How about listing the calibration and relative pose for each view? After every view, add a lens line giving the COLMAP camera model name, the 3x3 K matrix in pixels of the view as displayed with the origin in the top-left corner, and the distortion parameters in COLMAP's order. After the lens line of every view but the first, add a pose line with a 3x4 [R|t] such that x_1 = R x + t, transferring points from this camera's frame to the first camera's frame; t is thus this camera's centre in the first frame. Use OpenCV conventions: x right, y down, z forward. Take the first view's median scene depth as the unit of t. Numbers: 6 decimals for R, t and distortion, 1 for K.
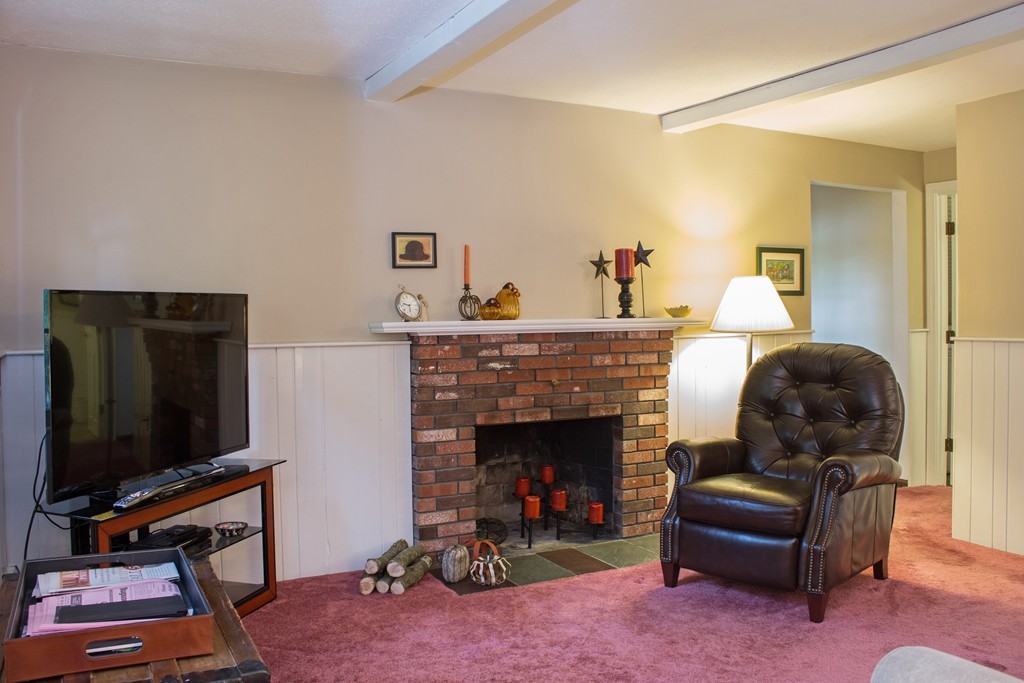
lens RADIAL K [[884.2, 0, 512.0], [0, 884.2, 341.5], [0, 0, 1]] dist [-0.087487, 0.005022]
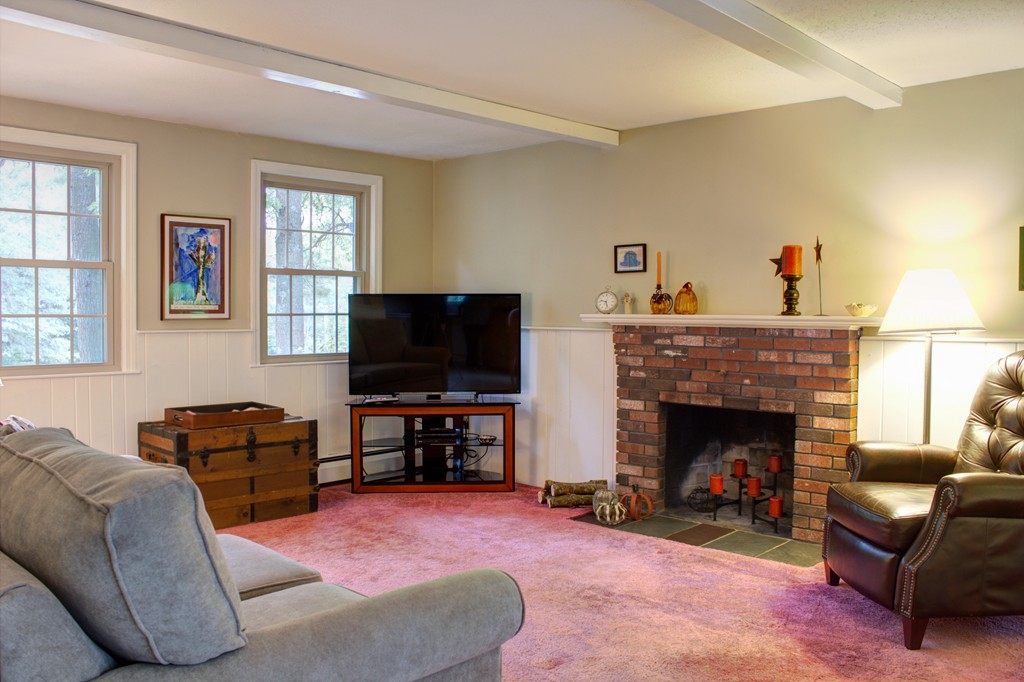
lens RADIAL K [[862.1, 0, 509.8], [0, 862.1, 327.0], [0, 0, 1]] dist [-0.114261, 0.135949]
pose [[0.340878, 0.034388, -0.939478, 0.977447], [-0.036101, 0.999072, 0.023471, -0.026271], [0.939414, 0.025916, 0.341804, 0.401283]]
